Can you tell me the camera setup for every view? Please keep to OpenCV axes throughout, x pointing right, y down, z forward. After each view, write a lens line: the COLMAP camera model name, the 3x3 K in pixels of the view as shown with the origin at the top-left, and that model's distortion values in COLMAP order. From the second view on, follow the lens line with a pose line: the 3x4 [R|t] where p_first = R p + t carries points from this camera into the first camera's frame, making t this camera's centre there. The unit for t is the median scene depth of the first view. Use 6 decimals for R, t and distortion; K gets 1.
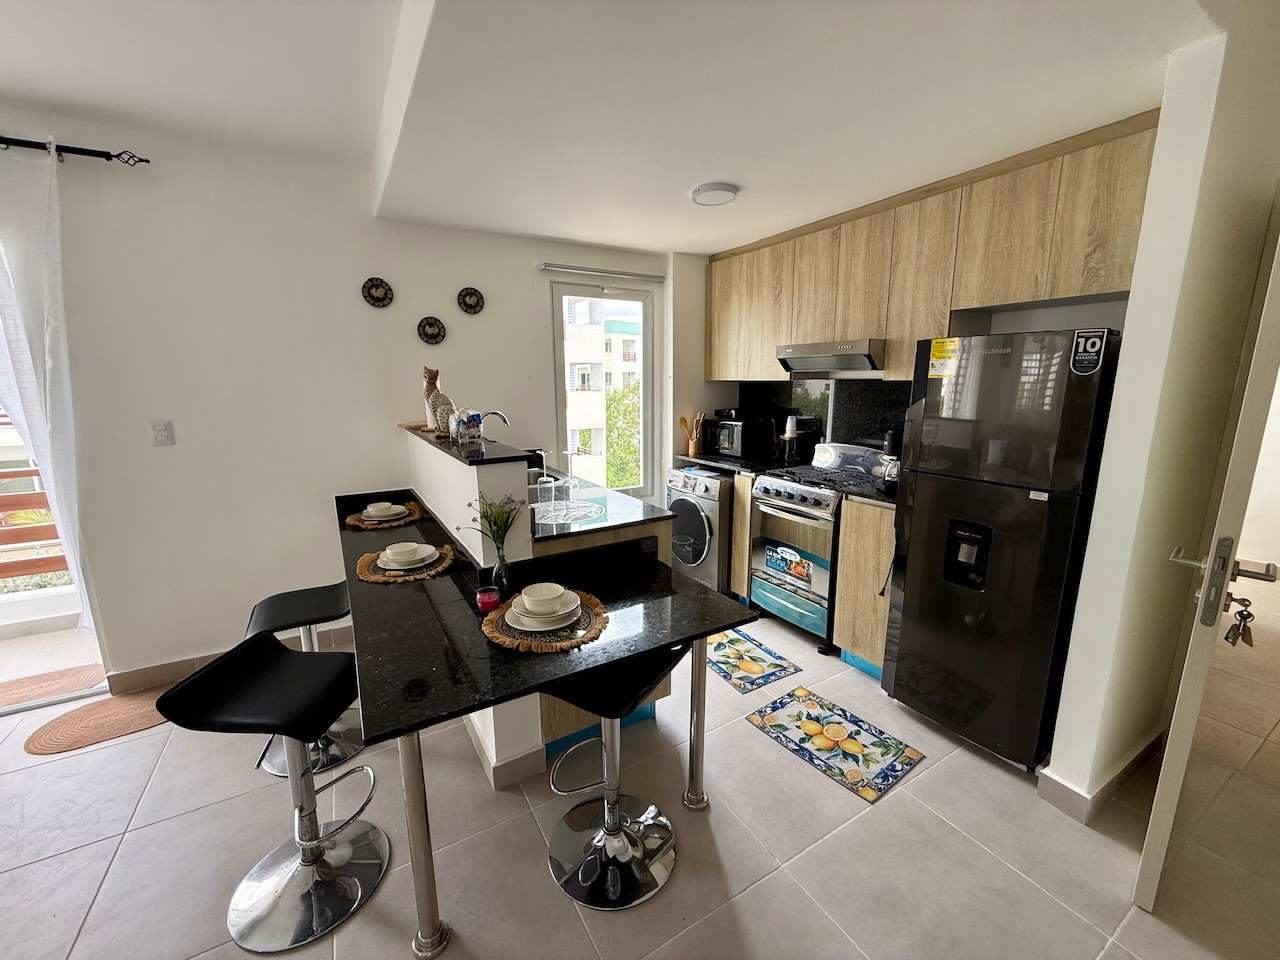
lens RADIAL K [[512.0, 0, 637.9], [0, 512.0, 480.0], [0, 0, 1]] dist [0.003151, 0.000224]
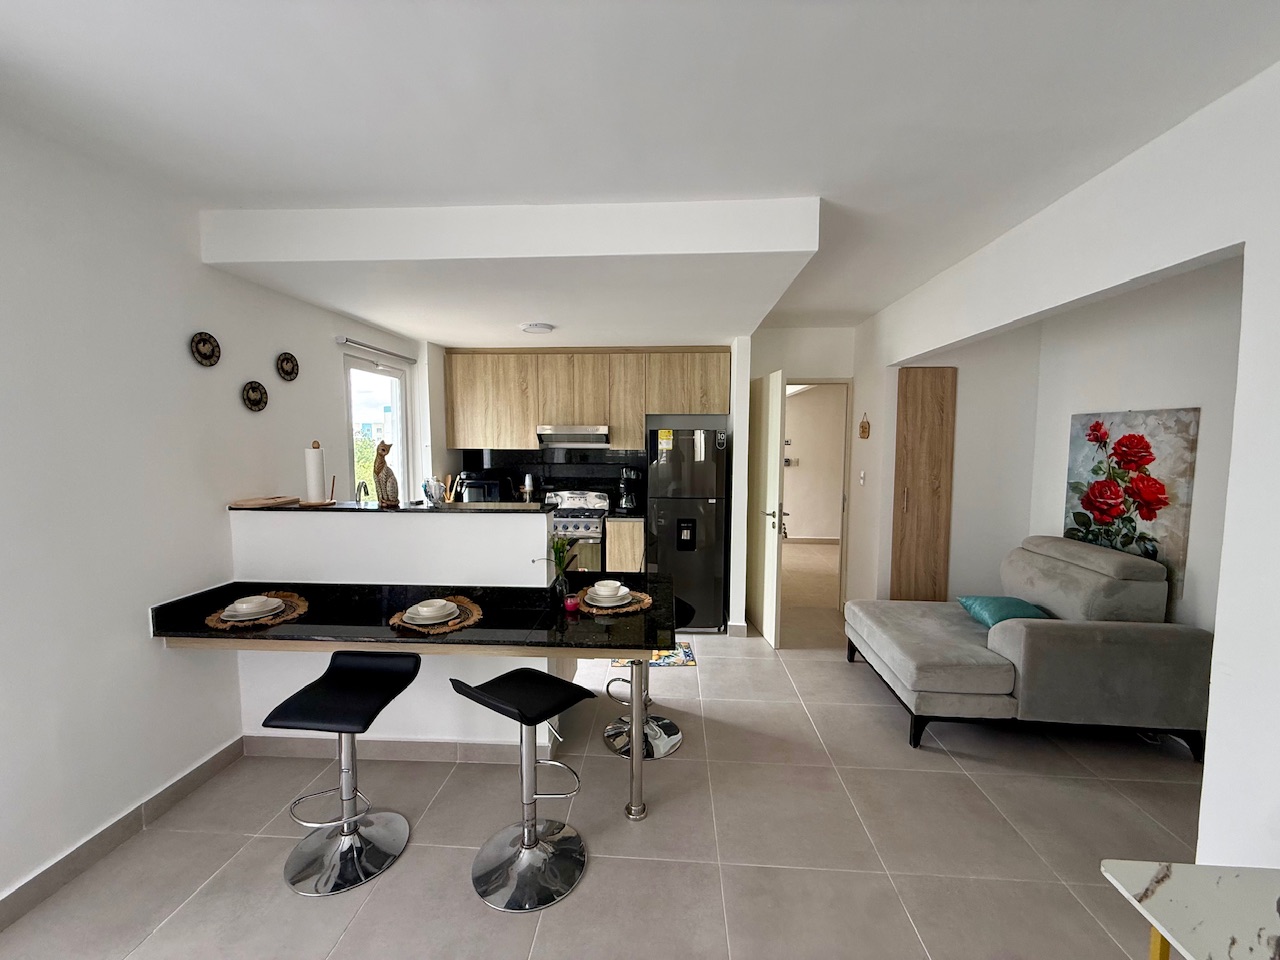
lens RADIAL K [[512.0, 0, 639.2], [0, 512.0, 481.6], [0, 0, 1]] dist [0.003151, 0.000224]
pose [[0.564256, -0.056483, 0.823666, -0.816713], [0.152408, 0.987637, -0.036680, -0.012620], [-0.811411, 0.146230, 0.565888, -0.018066]]
